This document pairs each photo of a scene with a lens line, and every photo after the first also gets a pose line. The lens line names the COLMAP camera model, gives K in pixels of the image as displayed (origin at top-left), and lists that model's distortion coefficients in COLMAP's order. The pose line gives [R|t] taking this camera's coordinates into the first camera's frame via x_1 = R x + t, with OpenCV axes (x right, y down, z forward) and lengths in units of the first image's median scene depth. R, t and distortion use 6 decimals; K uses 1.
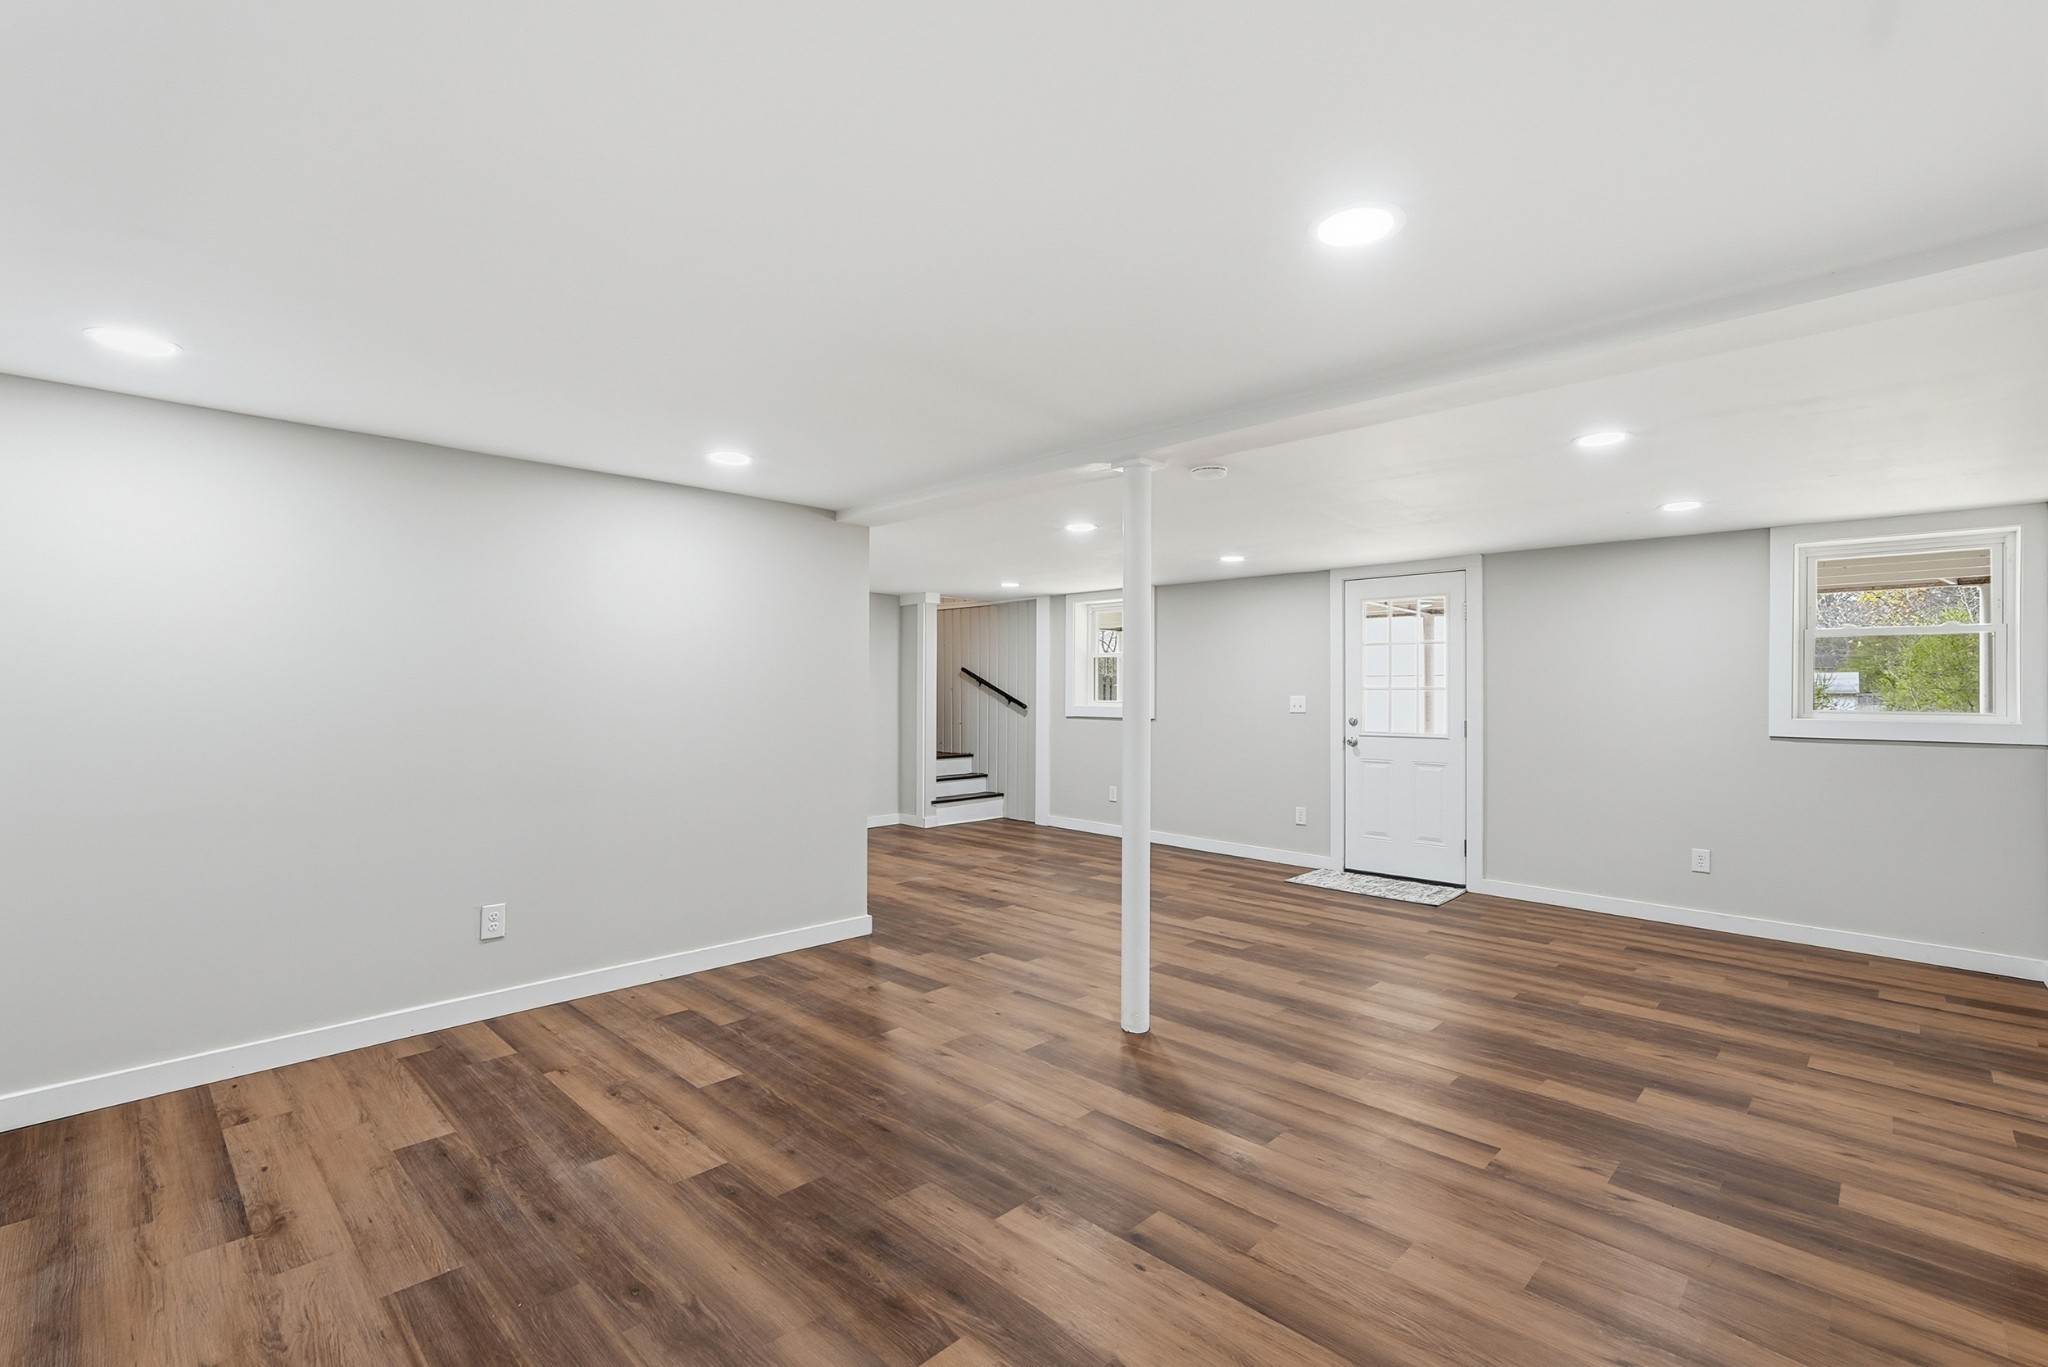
lens RADIAL K [[912.7, 0, 1022.0], [0, 912.7, 689.4], [0, 0, 1]] dist [-0.001158, 0.000027]
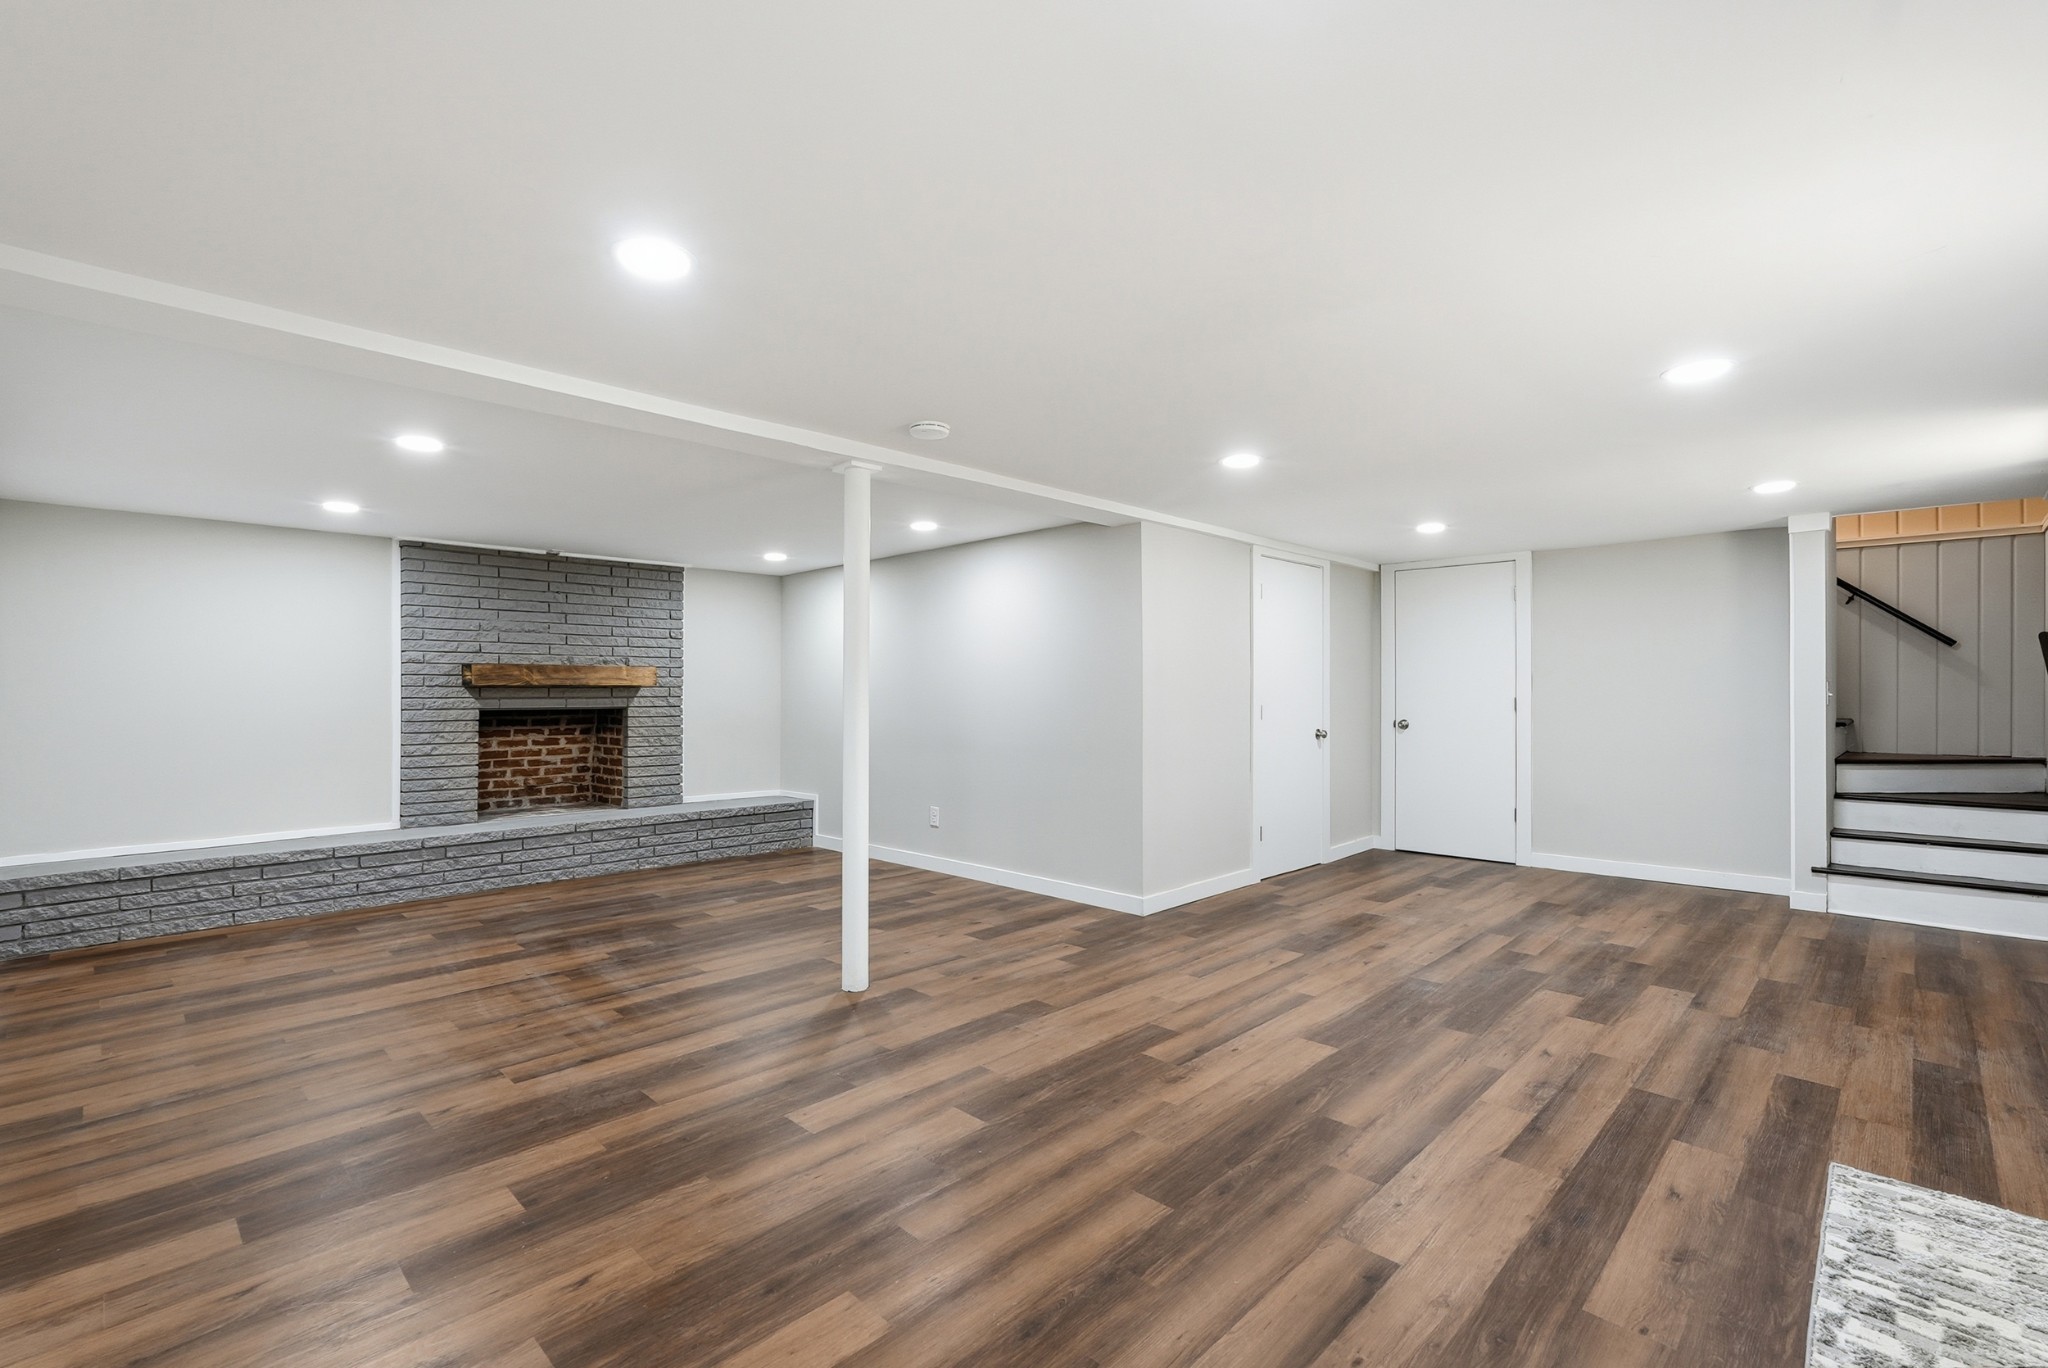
lens RADIAL K [[912.7, 0, 1022.1], [0, 912.7, 689.6], [0, 0, 1]] dist [-0.001158, 0.000027]
pose [[-0.004660, -0.007819, -0.999959, 1.061084], [0.005983, 0.999951, -0.007847, 0.020638], [0.999971, -0.006020, -0.004613, 1.051099]]
